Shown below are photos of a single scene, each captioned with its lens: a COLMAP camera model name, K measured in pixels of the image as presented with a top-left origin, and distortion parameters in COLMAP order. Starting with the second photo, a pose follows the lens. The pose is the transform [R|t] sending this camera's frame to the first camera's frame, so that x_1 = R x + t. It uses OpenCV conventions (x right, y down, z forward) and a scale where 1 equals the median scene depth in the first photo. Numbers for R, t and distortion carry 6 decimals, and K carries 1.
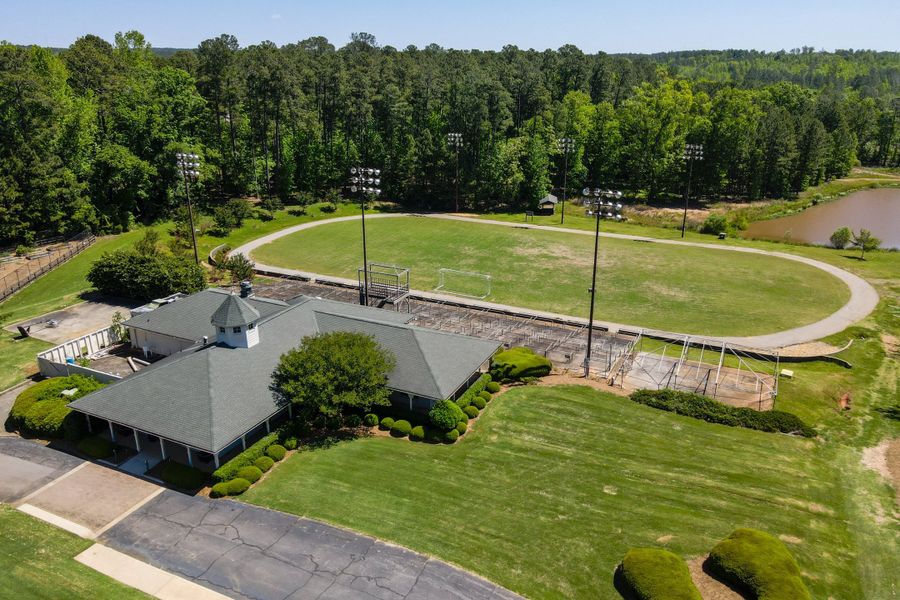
lens RADIAL K [[663.0, 0, 450.0], [0, 663.0, 300.0], [0, 0, 1]] dist [-0.004333, 0.000100]
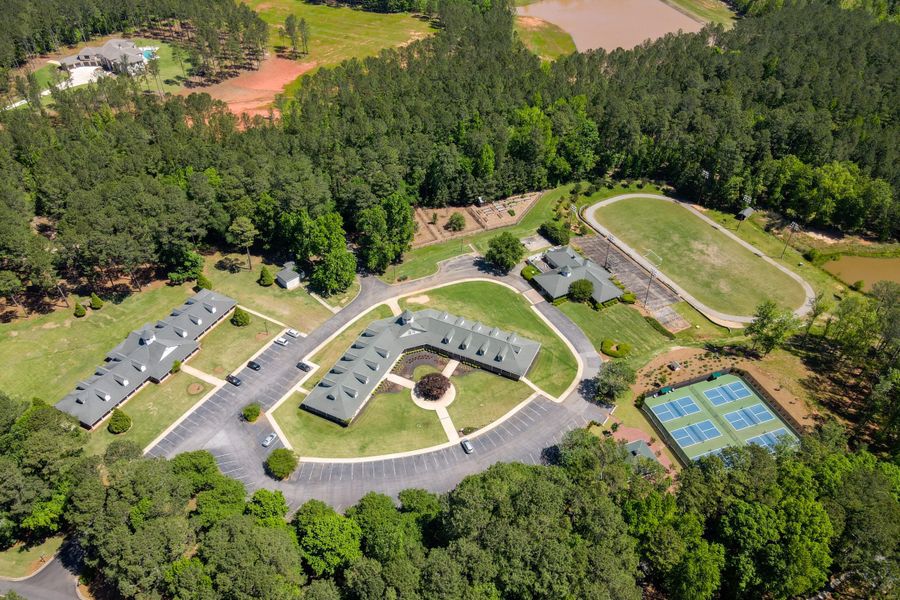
lens RADIAL K [[663.0, 0, 450.0], [0, 663.0, 300.0], [0, 0, 1]] dist [-0.004333, 0.000100]
pose [[0.807208, 0.374641, -0.456135, 1.046172], [-0.196168, 0.899105, 0.391316, -1.235172], [0.556717, -0.226394, 0.799257, -2.774560]]
